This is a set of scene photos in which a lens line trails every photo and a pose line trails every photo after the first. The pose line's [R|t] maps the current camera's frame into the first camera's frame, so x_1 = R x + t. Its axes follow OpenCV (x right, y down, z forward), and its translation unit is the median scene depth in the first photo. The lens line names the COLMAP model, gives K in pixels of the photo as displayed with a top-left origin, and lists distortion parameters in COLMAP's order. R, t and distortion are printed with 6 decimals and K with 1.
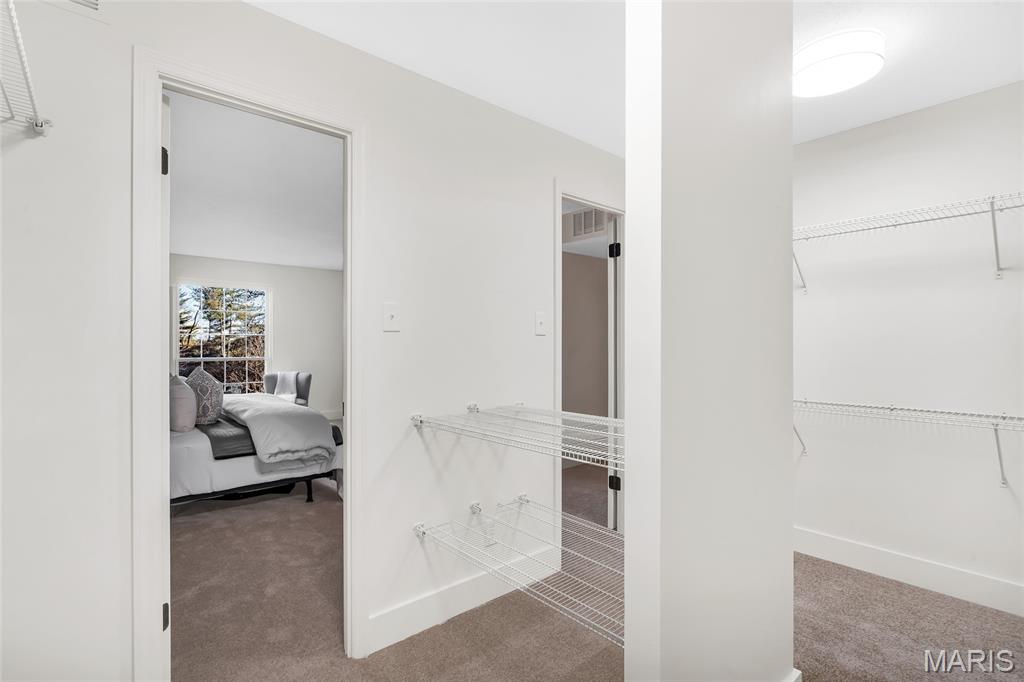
lens RADIAL K [[482.0, 0, 509.9], [0, 482.0, 345.6], [0, 0, 1]] dist [-0.004858, 0.000718]
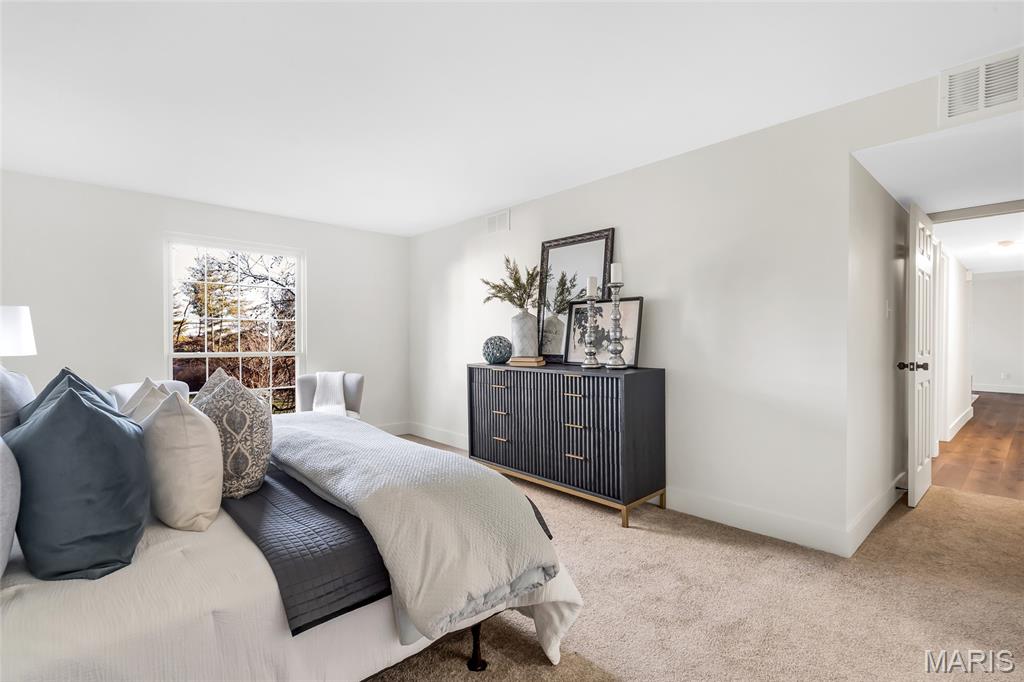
lens RADIAL K [[482.0, 0, 514.9], [0, 482.0, 341.8], [0, 0, 1]] dist [-0.004858, 0.000718]
pose [[0.999743, -0.003003, 0.022482, -0.097799], [0.002942, 0.999992, 0.002710, 0.003938], [-0.022490, -0.002643, 0.999744, 0.136909]]
